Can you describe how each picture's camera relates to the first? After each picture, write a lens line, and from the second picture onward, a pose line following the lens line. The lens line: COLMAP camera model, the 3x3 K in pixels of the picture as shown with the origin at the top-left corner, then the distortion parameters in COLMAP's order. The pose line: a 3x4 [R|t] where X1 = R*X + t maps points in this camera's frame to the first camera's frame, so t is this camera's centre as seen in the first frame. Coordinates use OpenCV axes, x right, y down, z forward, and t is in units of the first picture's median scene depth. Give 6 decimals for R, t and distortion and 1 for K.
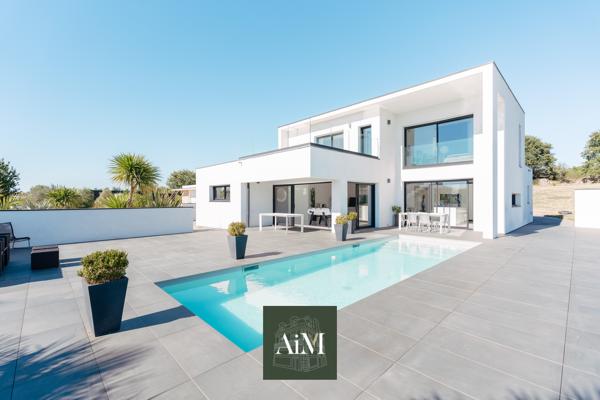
lens RADIAL K [[269.5, 0, 296.9], [0, 269.5, 202.4], [0, 0, 1]] dist [0.010217, 0.000232]
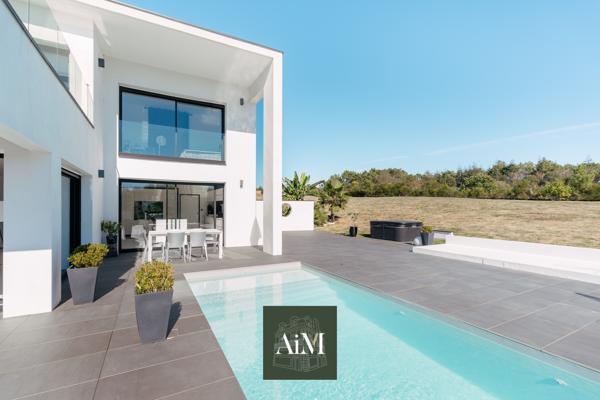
lens RADIAL K [[269.5, 0, 302.0], [0, 269.5, 205.9], [0, 0, 1]] dist [0.010217, 0.000232]
pose [[0.258967, 0.004777, 0.965874, -0.073616], [0.007439, 0.999948, -0.006940, -0.009908], [-0.965857, 0.008982, 0.258918, 0.493160]]
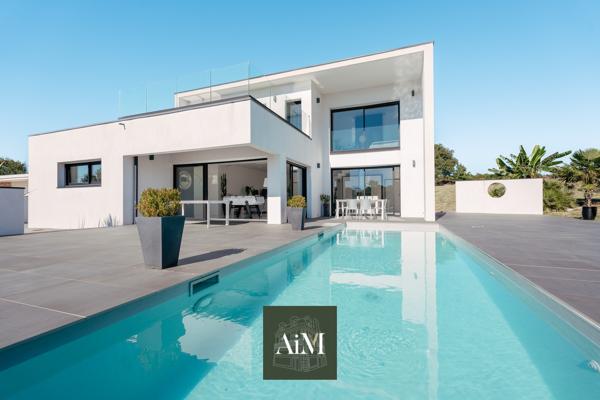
lens RADIAL K [[269.5, 0, 300.7], [0, 269.5, 197.3], [0, 0, 1]] dist [0.010217, 0.000232]
pose [[0.905726, 0.001783, 0.423861, -0.094472], [0.009561, 0.999651, -0.024634, 0.048100], [-0.423757, 0.026364, 0.905392, 0.224197]]
